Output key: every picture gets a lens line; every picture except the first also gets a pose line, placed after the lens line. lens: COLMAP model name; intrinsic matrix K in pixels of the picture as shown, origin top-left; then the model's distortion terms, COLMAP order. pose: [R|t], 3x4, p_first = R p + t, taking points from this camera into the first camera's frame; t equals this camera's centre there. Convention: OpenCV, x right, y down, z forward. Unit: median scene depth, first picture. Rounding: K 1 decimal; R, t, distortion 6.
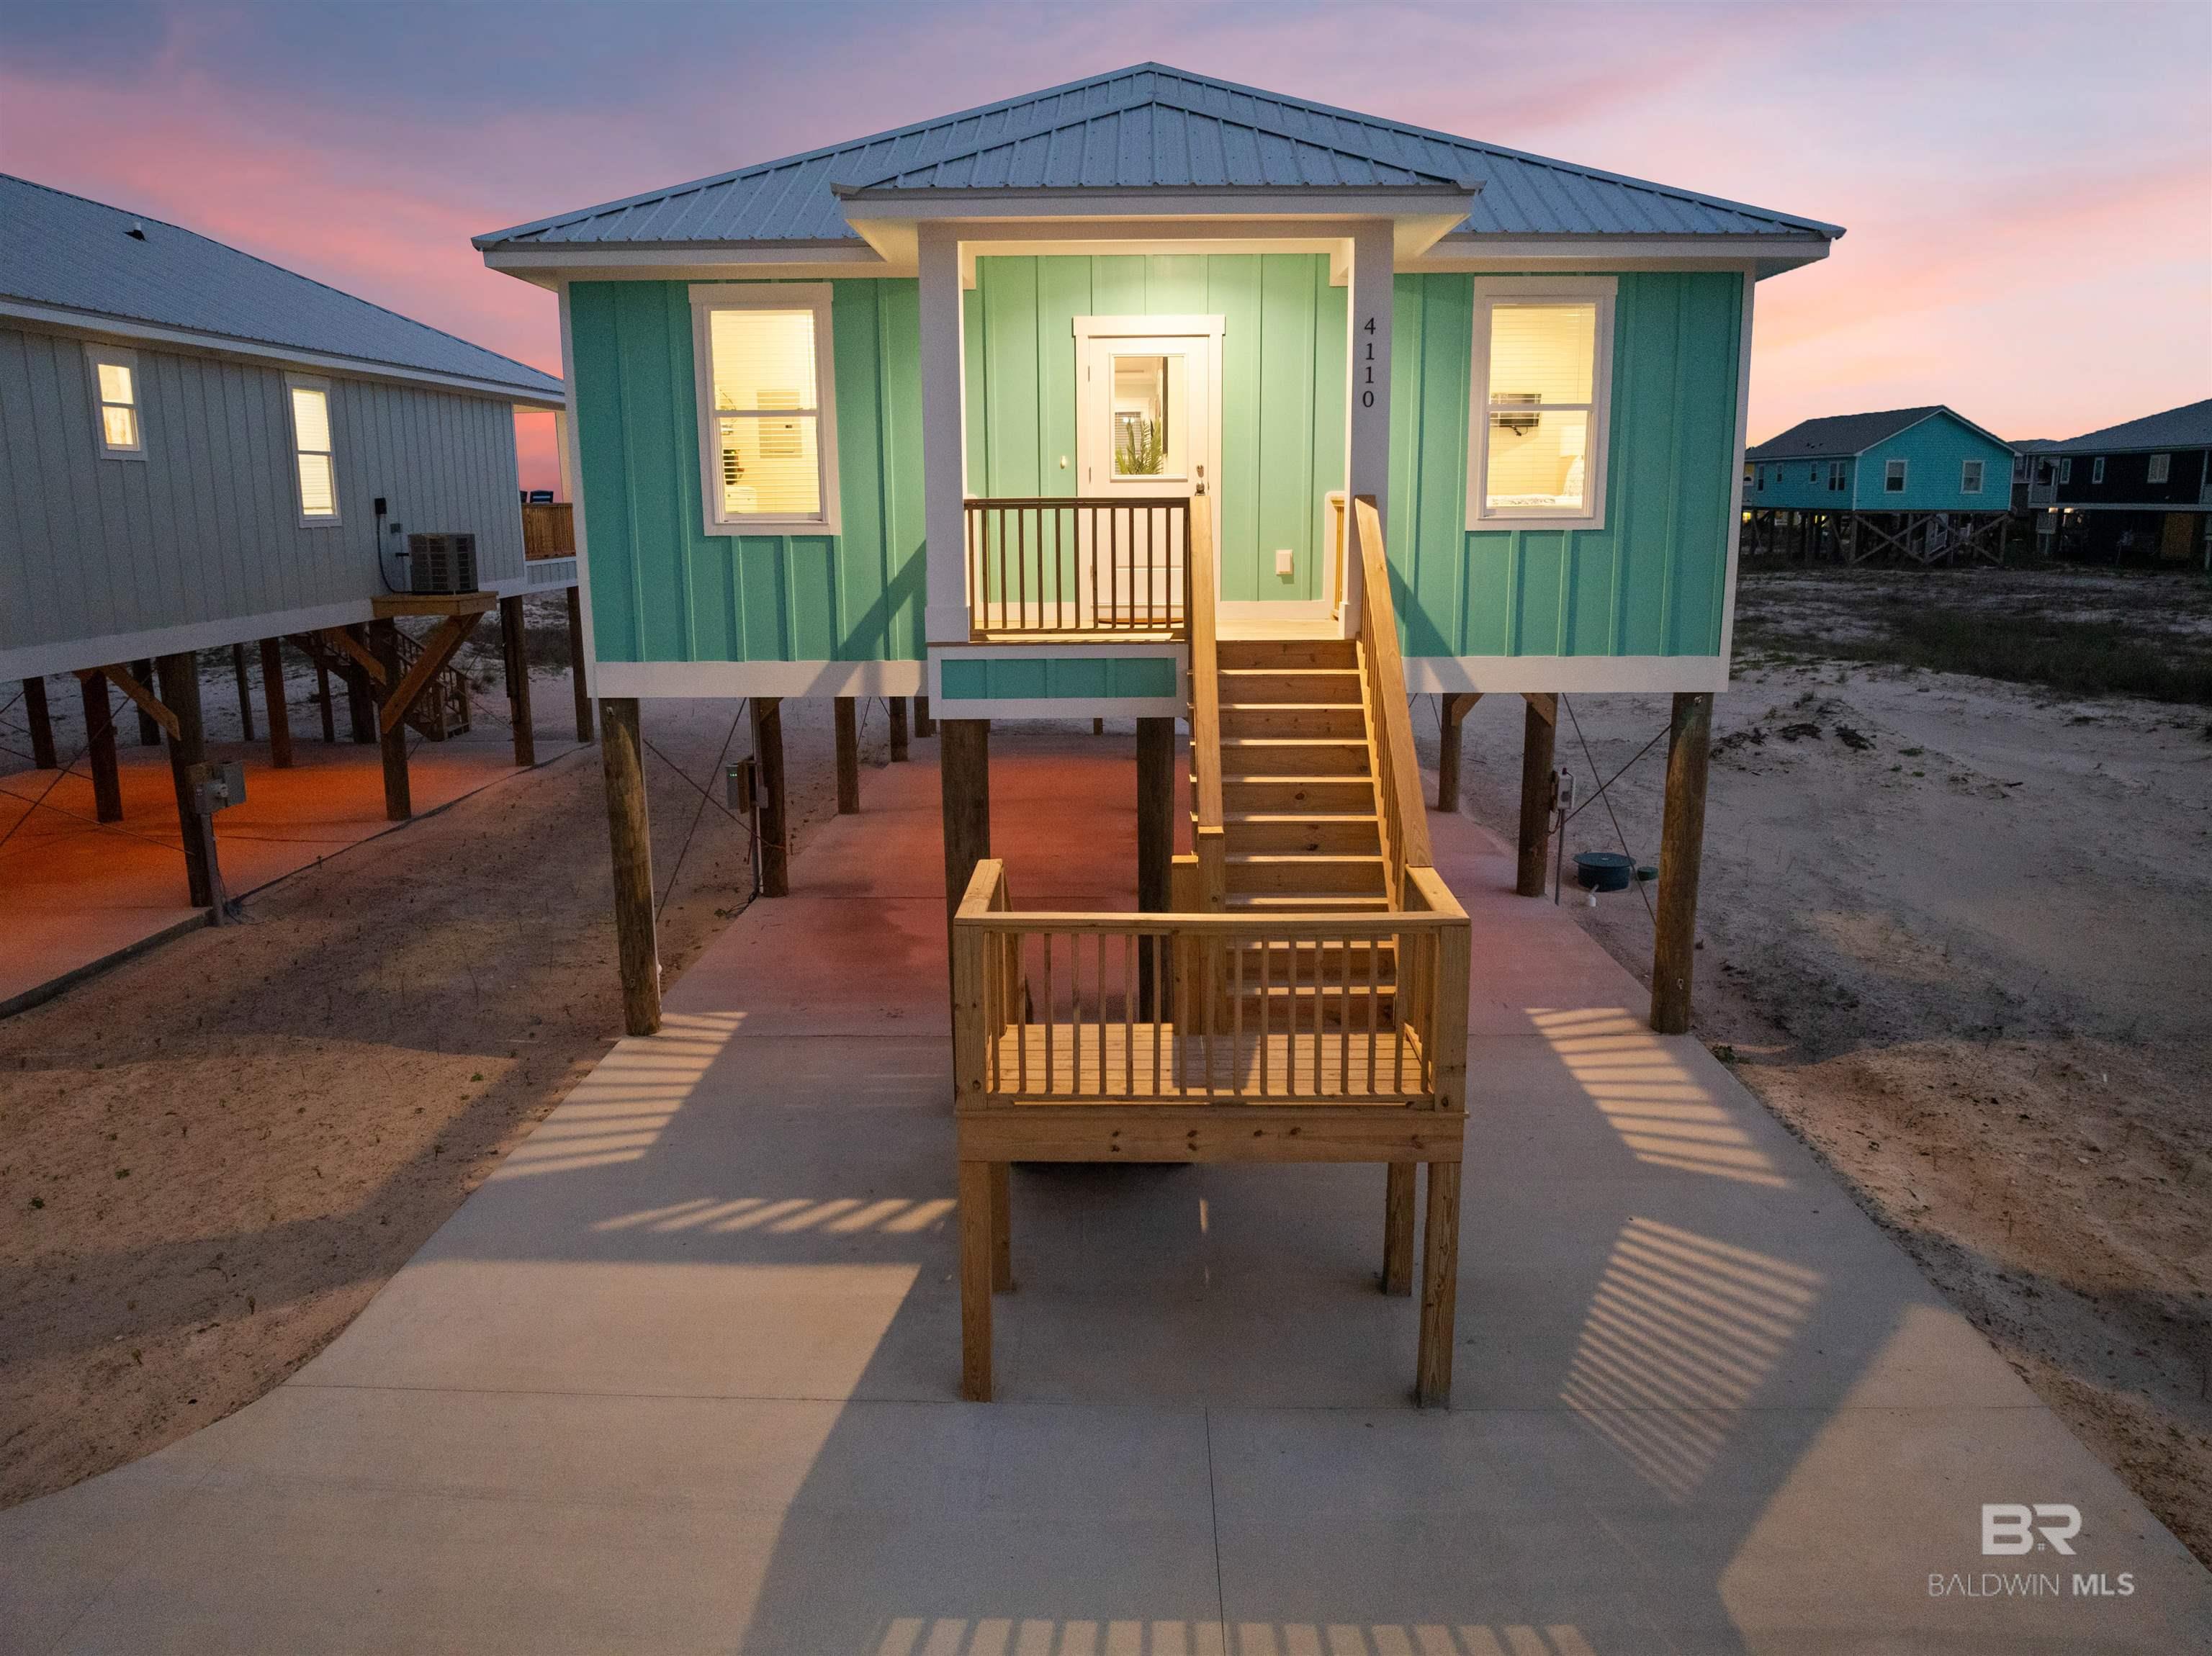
lens RADIAL K [[1557.6, 0, 1116.4], [0, 1557.6, 820.2], [0, 0, 1]] dist [-0.041468, 0.002344]
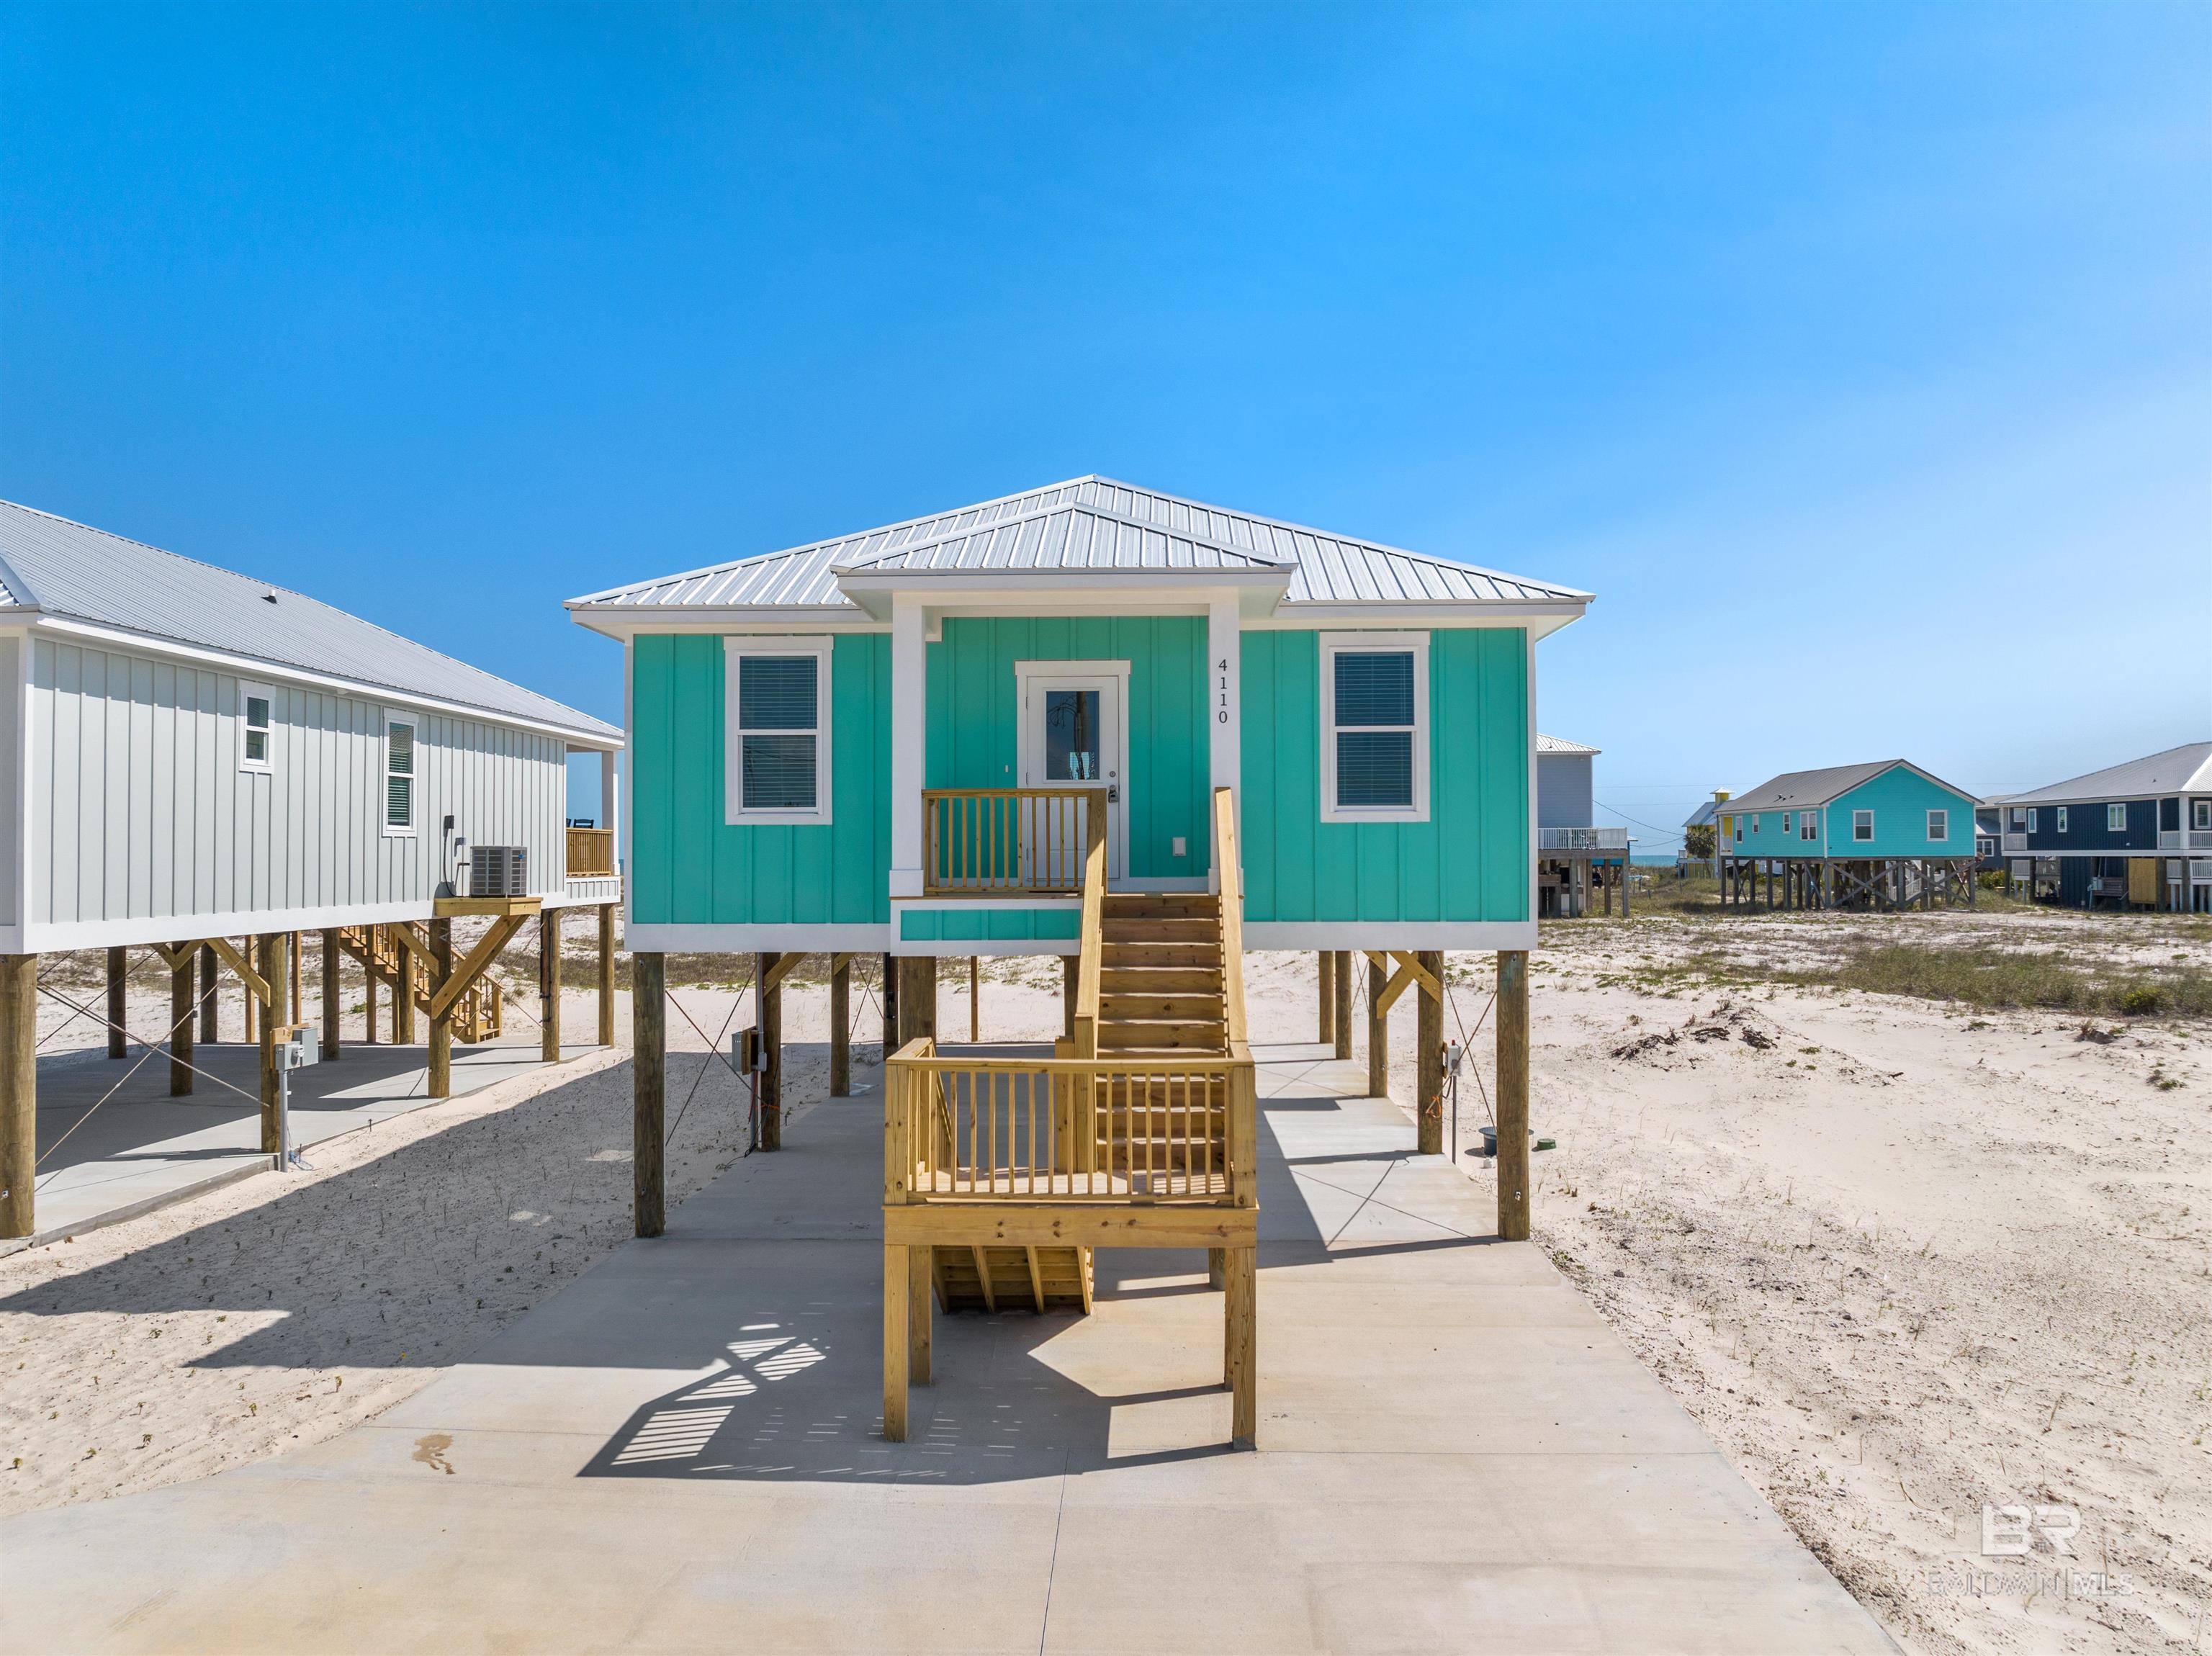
lens RADIAL K [[1557.6, 0, 1116.4], [0, 1557.6, 820.2], [0, 0, 1]] dist [-0.041468, 0.002344]
pose [[0.999947, 0.003636, -0.009671, 0.031093], [-0.005715, 0.974450, -0.224533, 0.044651], [0.008607, 0.224576, 0.974419, -0.110929]]
